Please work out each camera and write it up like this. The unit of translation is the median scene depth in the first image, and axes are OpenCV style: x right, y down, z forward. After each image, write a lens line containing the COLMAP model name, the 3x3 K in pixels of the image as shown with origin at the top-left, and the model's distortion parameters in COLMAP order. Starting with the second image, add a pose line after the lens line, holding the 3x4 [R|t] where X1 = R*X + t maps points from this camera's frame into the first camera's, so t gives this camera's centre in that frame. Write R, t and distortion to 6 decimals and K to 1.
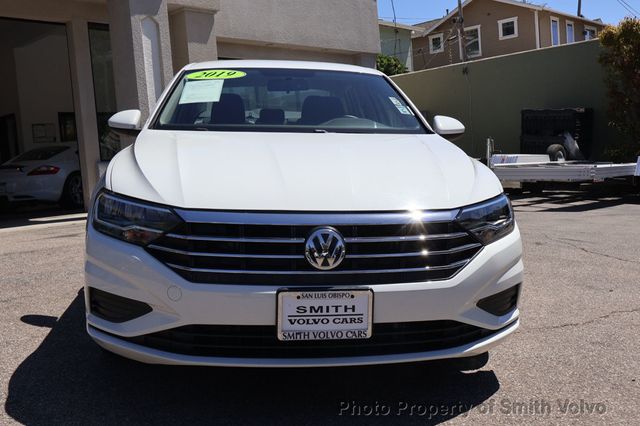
lens RADIAL K [[663.5, 0, 320.0], [0, 663.5, 213.0], [0, 0, 1]] dist [0.010537, 0.007694]
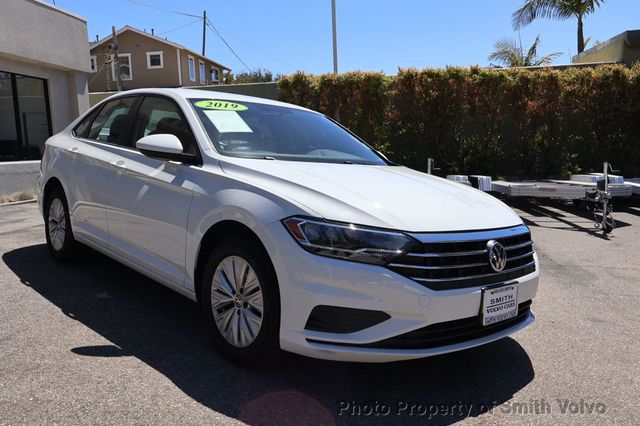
lens RADIAL K [[551.1, 0, 320.0], [0, 551.1, 213.0], [0, 0, 1]] dist [-0.000007, 0.002099]
pose [[0.814413, -0.025025, 0.579745, -0.885394], [0.023638, 0.999671, 0.009945, -0.053291], [-0.579803, 0.005605, 0.814737, 0.243768]]
